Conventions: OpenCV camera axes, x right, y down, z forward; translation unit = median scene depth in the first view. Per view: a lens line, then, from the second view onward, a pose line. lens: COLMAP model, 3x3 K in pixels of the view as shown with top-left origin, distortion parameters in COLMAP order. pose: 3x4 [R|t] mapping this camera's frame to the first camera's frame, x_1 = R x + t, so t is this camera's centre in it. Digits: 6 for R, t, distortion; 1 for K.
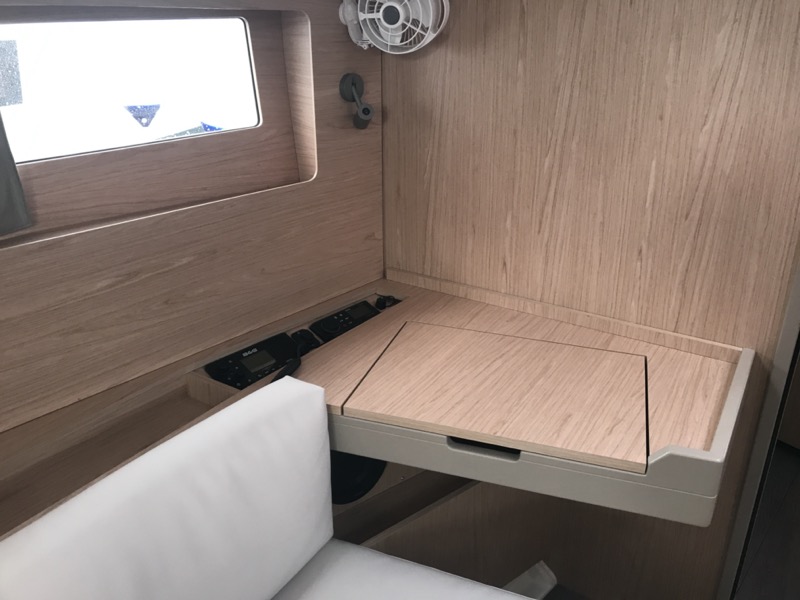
lens RADIAL K [[652.6, 0, 405.1], [0, 652.6, 302.8], [0, 0, 1]] dist [-0.003686, 0.001859]
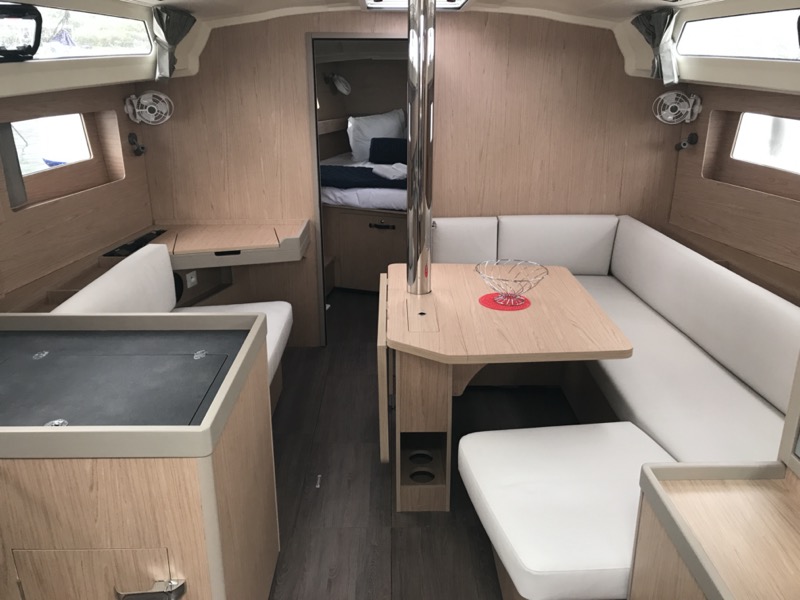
lens RADIAL K [[652.6, 0, 401.4], [0, 652.6, 296.3], [0, 0, 1]] dist [-0.003686, 0.001859]
pose [[0.838613, -0.186876, 0.511670, -0.606793], [0.219708, 0.975558, -0.003795, 0.468224], [-0.498455, 0.115600, 0.859174, -1.509490]]
